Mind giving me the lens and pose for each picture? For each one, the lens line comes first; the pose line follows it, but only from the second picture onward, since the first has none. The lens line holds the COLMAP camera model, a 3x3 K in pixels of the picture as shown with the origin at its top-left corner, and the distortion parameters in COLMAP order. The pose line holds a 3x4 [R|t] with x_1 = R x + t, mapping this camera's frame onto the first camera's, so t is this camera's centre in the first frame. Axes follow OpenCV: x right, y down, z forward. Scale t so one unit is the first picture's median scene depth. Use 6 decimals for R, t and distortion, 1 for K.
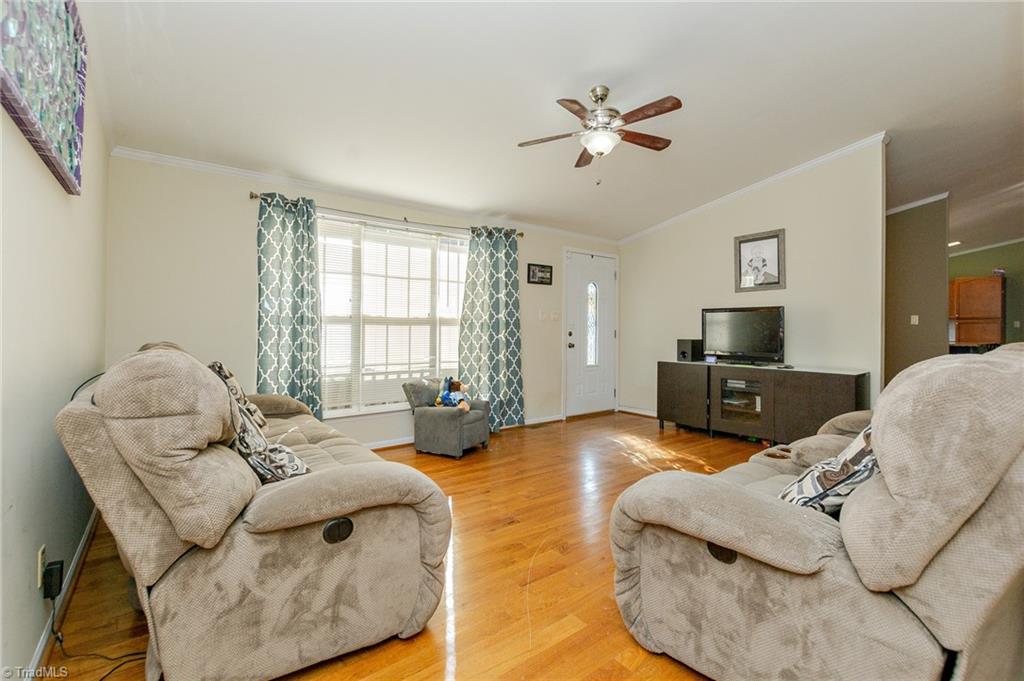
lens RADIAL K [[452.6, 0, 517.9], [0, 452.6, 325.2], [0, 0, 1]] dist [0.000744, 0.000140]
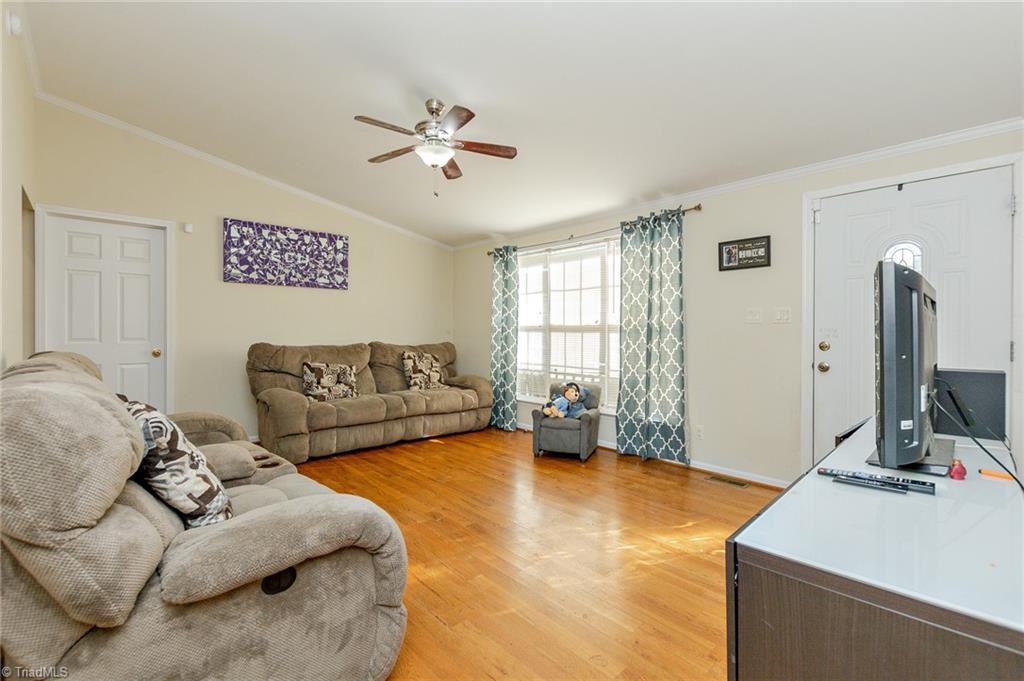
lens RADIAL K [[447.9, 0, 512.0], [0, 447.9, 340.5], [0, 0, 1]] dist [0.000228, -0.000097]
pose [[0.096414, 0.009359, -0.995297, 0.792603], [-0.001680, 0.999956, 0.009240, 0.009642], [0.995340, 0.000781, 0.096426, 0.715998]]
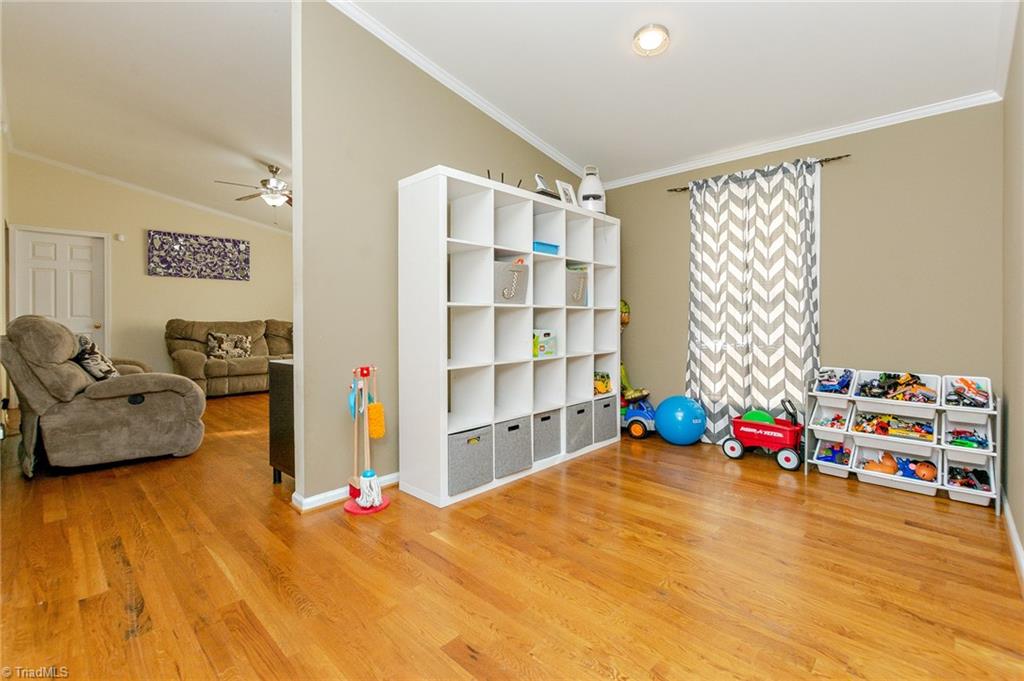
lens RADIAL K [[452.6, 0, 517.9], [0, 452.6, 325.2], [0, 0, 1]] dist [0.000744, 0.000140]
pose [[0.156093, -0.000201, -0.987742, 1.302197], [0.007049, 0.999975, 0.000910, 0.049940], [0.987717, -0.007105, 0.156090, 1.083651]]
